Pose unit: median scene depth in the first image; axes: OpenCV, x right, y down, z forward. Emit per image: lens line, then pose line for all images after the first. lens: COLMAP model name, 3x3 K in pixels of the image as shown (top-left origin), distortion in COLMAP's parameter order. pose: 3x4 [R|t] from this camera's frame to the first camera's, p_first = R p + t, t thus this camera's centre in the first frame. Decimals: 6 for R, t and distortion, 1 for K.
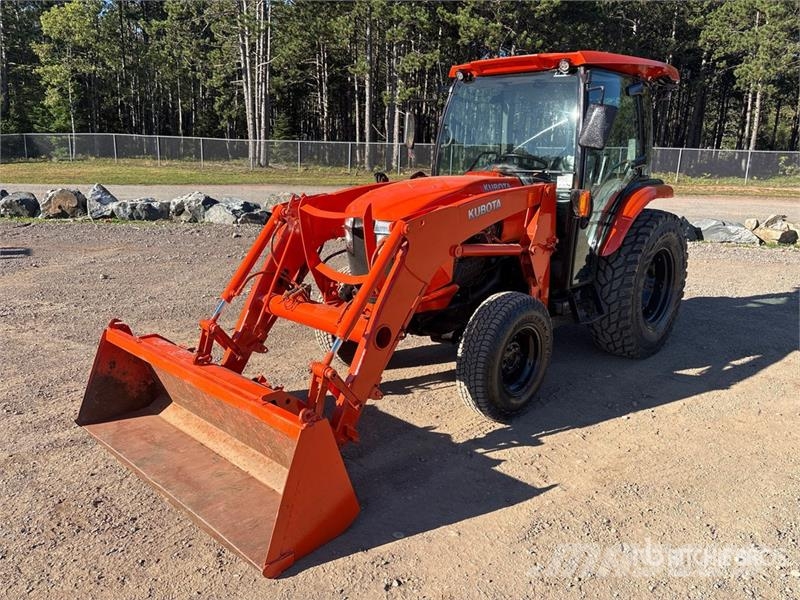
lens RADIAL K [[603.9, 0, 403.1], [0, 603.9, 298.6], [0, 0, 1]] dist [0.039771, -0.041647]
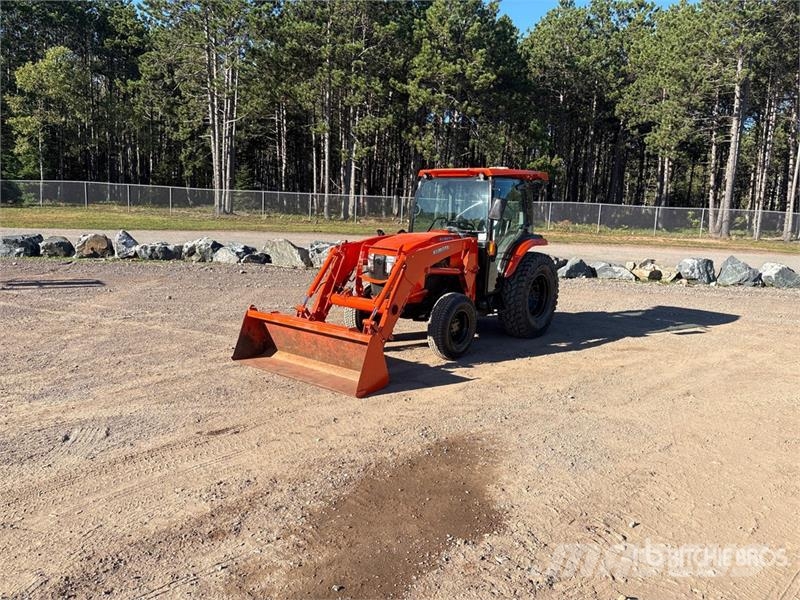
lens RADIAL K [[603.9, 0, 401.0], [0, 603.9, 301.5], [0, 0, 1]] dist [0.039771, -0.041647]
pose [[0.996504, 0.001156, 0.083536, -0.044638], [0.004696, 0.997548, -0.069826, 0.043539], [-0.083411, 0.069974, 0.994055, -0.261321]]
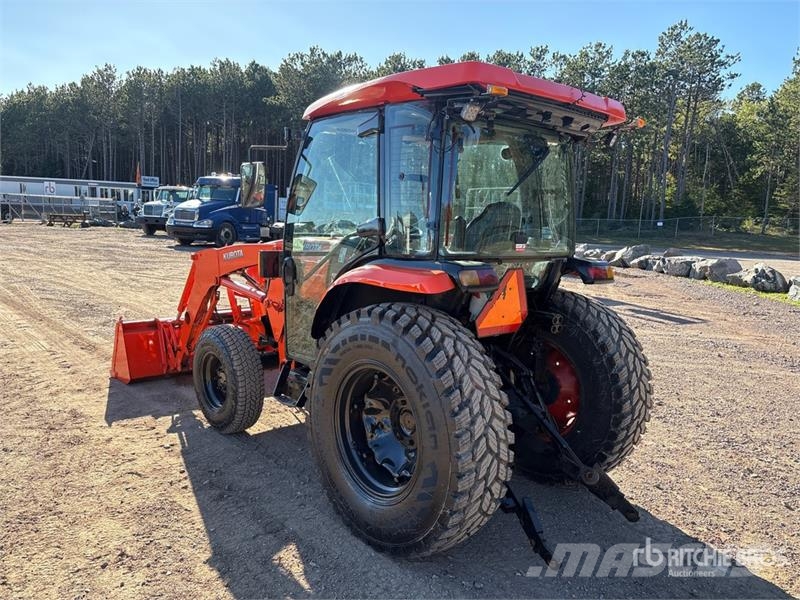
lens RADIAL K [[603.9, 0, 399.4], [0, 603.9, 300.5], [0, 0, 1]] dist [0.039771, -0.041647]
pose [[-0.087903, 0.113279, -0.989667, 0.381117], [-0.267338, 0.954382, 0.132986, -0.088110], [0.959585, 0.276266, -0.053609, 0.389970]]
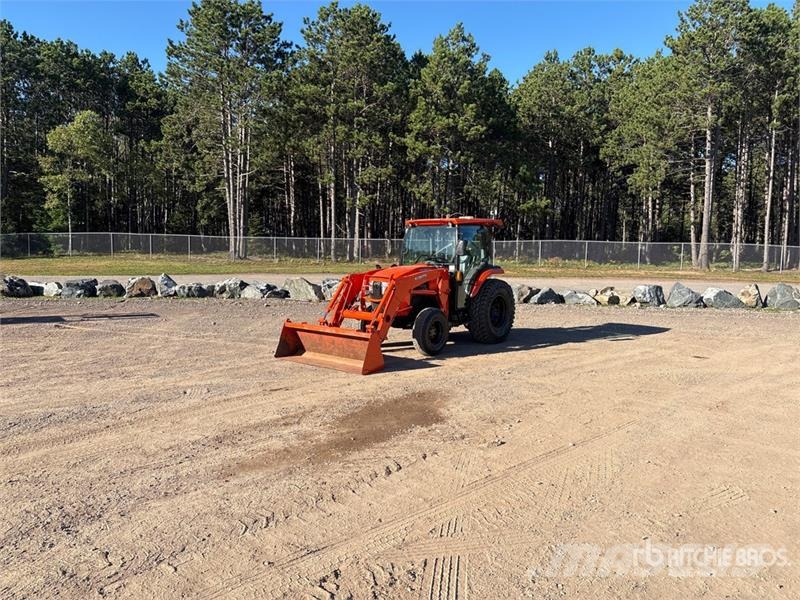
lens RADIAL K [[603.9, 0, 398.3], [0, 603.9, 305.2], [0, 0, 1]] dist [0.039771, -0.041647]
pose [[0.997416, -0.017346, 0.069722, -0.045415], [0.026427, 0.990961, -0.131522, 0.094247], [-0.066810, 0.133025, 0.988858, -0.475437]]
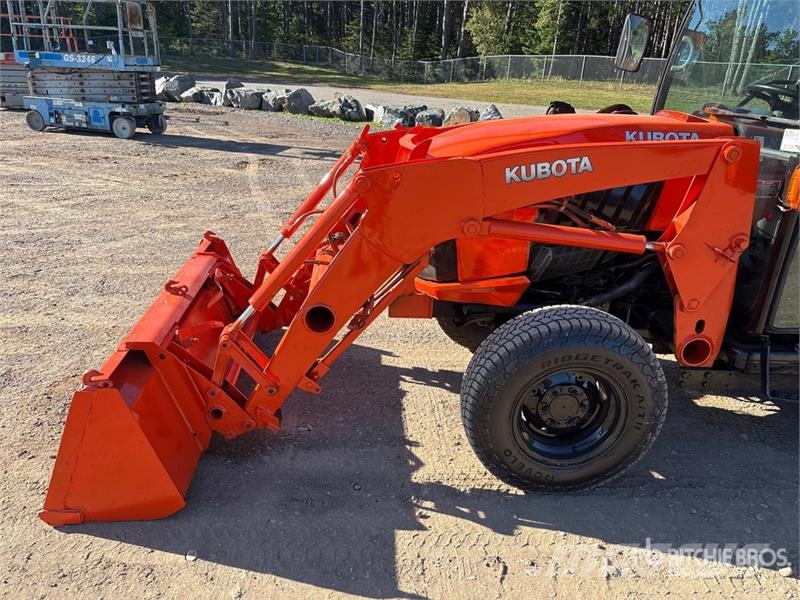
lens RADIAL K [[603.9, 0, 393.6], [0, 603.9, 298.8], [0, 0, 1]] dist [0.039771, -0.041647]
pose [[0.723138, 0.262963, -0.638688, 0.125100], [-0.188270, 0.964721, 0.184034, -0.028703], [0.664549, -0.012836, 0.747134, 0.114240]]
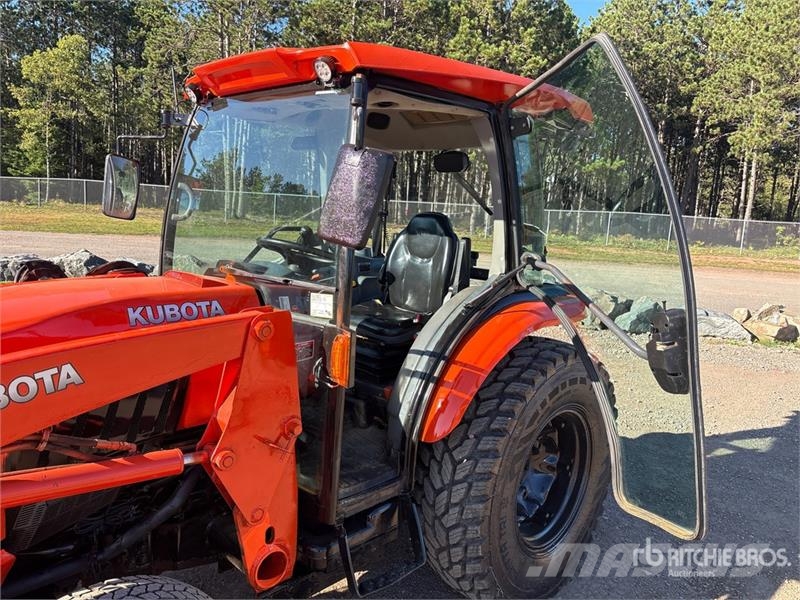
lens RADIAL K [[603.9, 0, 402.2], [0, 603.9, 301.0], [0, 0, 1]] dist [0.039771, -0.041647]
pose [[0.999401, 0.034568, -0.001846, 0.105755], [-0.034602, 0.995917, -0.083379, -0.050414], [-0.001044, 0.083393, 0.996516, 0.166226]]
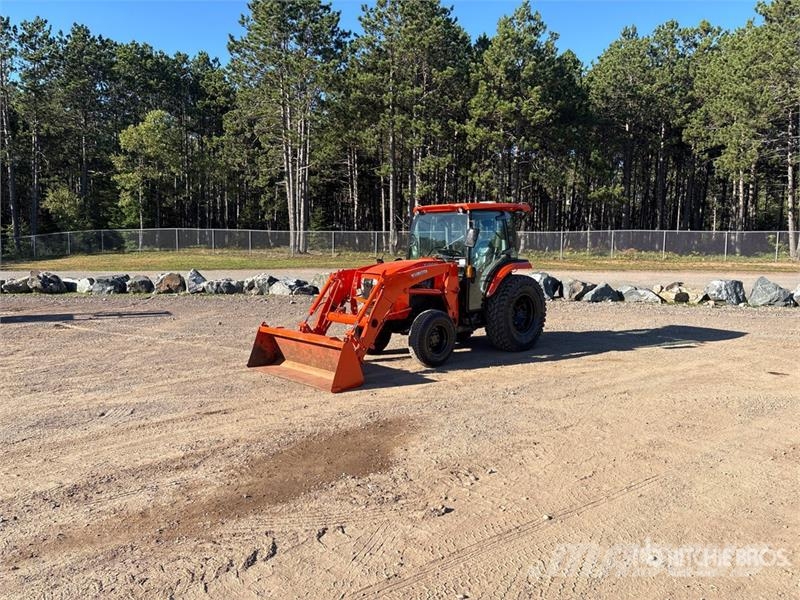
lens RADIAL K [[603.9, 0, 398.8], [0, 603.9, 302.4], [0, 0, 1]] dist [0.039771, -0.041647]
pose [[0.998310, -0.015234, -0.056085, 0.050383], [0.007977, 0.991818, -0.127412, 0.071356], [0.057567, 0.126749, 0.990263, -0.359057]]
